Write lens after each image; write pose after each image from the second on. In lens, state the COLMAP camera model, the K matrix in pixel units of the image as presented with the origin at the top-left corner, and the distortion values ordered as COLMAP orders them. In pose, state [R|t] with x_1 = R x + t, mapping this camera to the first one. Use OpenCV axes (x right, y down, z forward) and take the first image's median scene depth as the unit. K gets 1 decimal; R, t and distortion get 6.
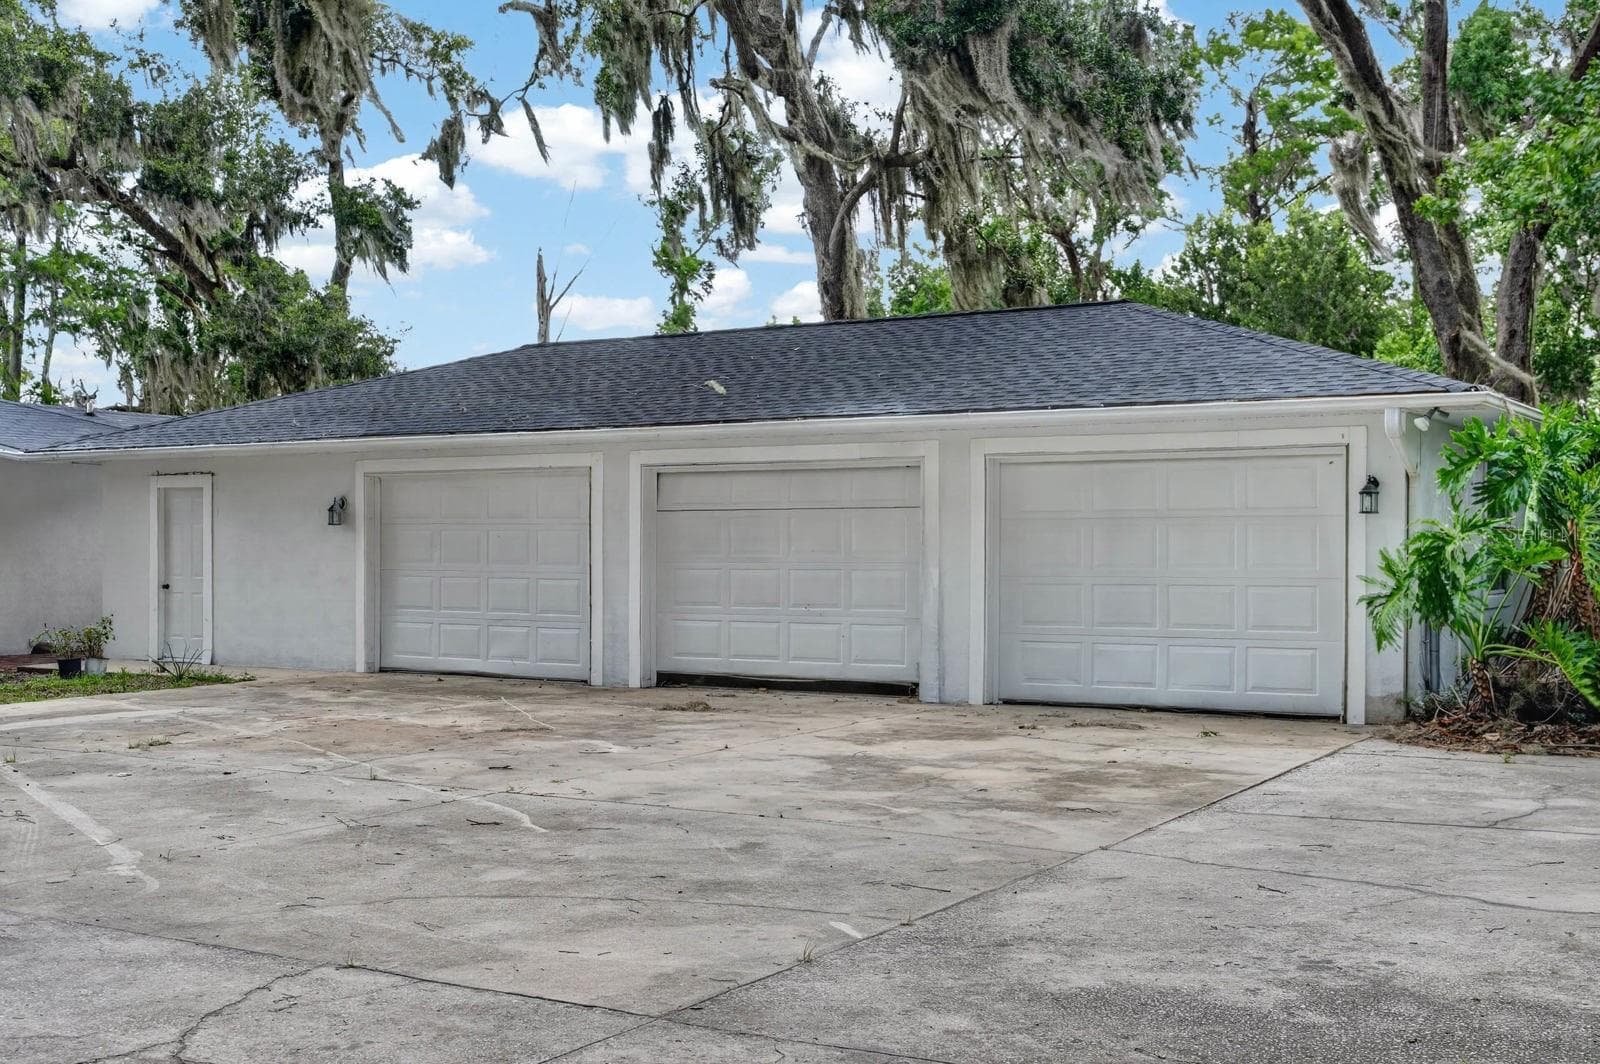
lens RADIAL K [[1806.3, 0, 805.5], [0, 1806.3, 549.3], [0, 0, 1]] dist [0.000289, 0.000000]
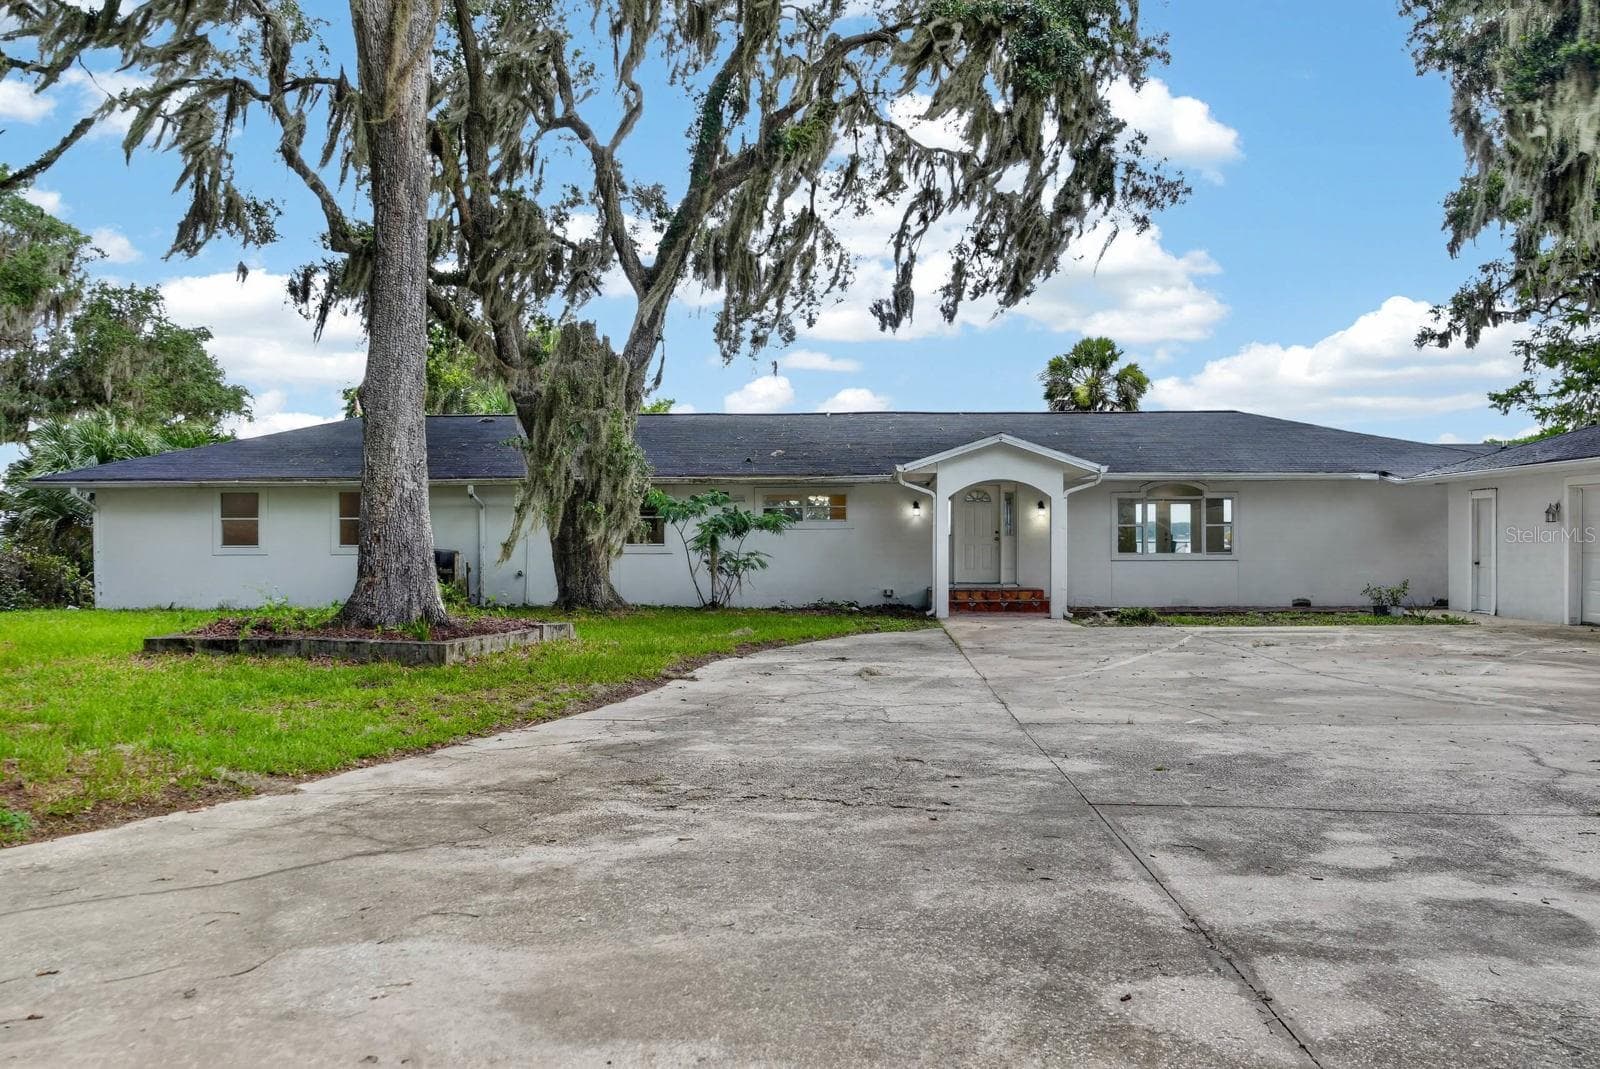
lens RADIAL K [[1354.9, 0, 815.6], [0, 1354.9, 537.7], [0, 0, 1]] dist [-0.010314, 0.002989]
pose [[0.479923, 0.000328, -0.877311, 0.313209], [0.000641, 1.000000, 0.000725, -0.001870], [0.877311, -0.000911, 0.479922, -0.039156]]
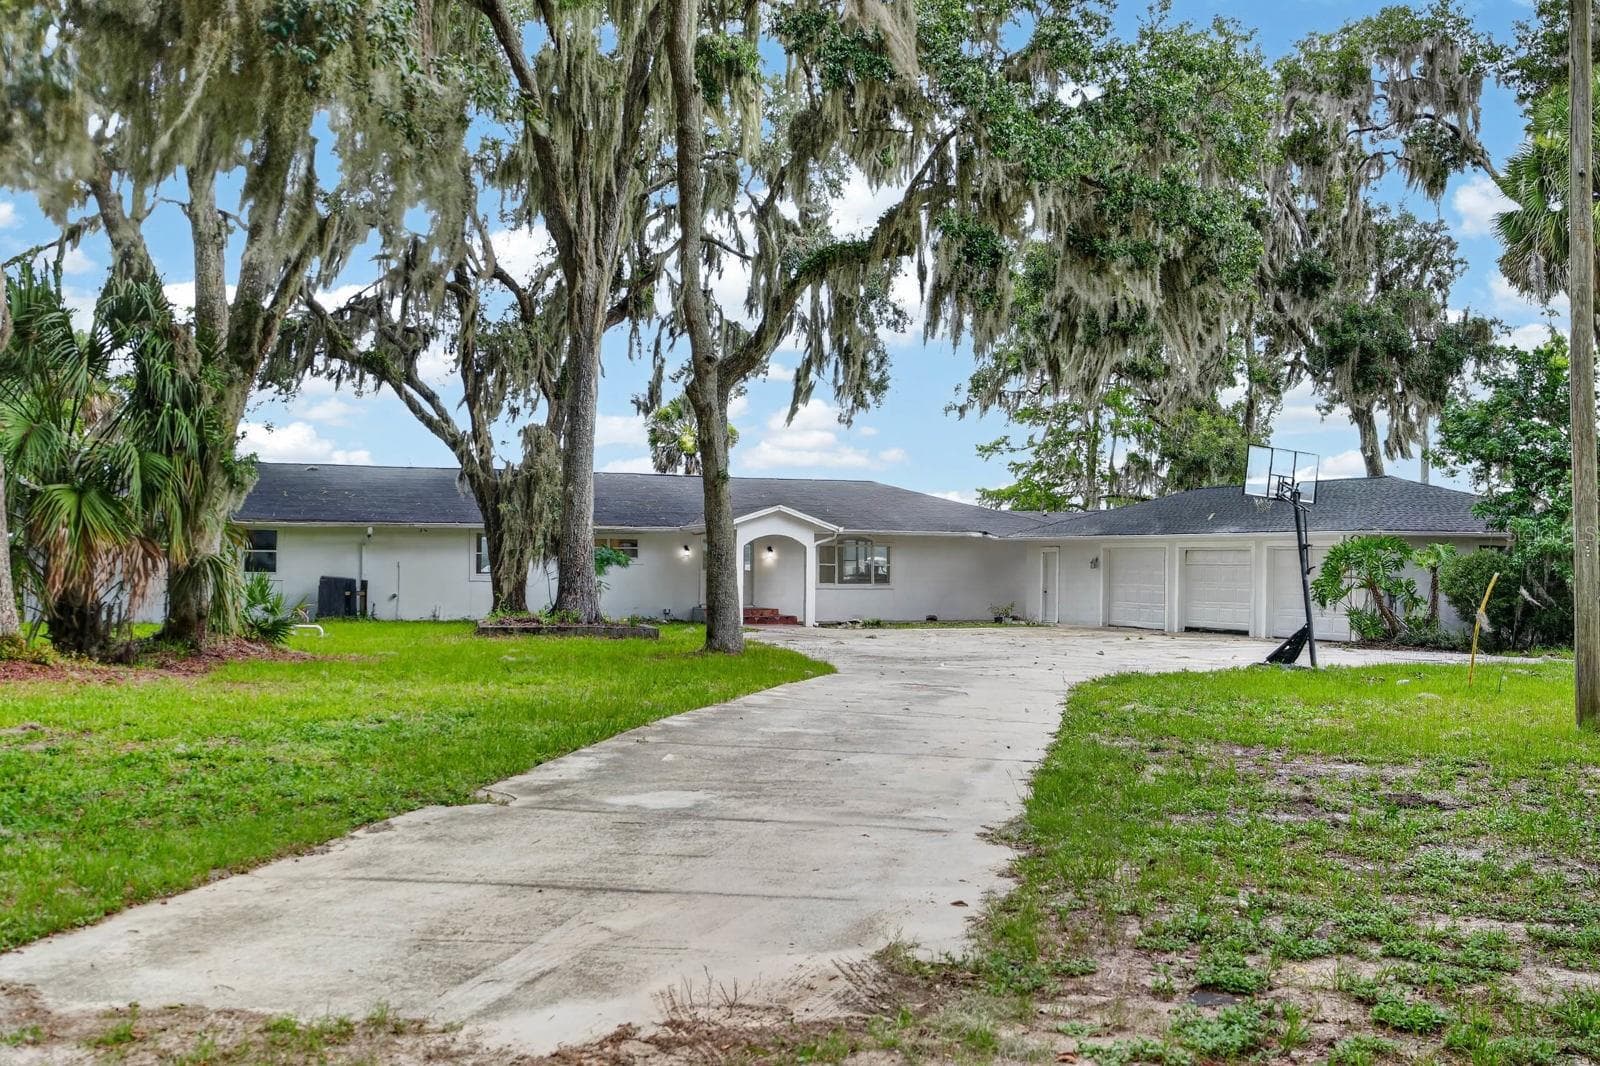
lens RADIAL K [[1806.3, 0, 782.0], [0, 1806.3, 555.2], [0, 0, 1]] dist [0.000289, 0.000000]
pose [[0.790403, 0.007622, -0.612540, 0.724147], [-0.011661, 0.999929, -0.002604, -0.015190], [0.612476, 0.009201, 0.790436, -0.979194]]
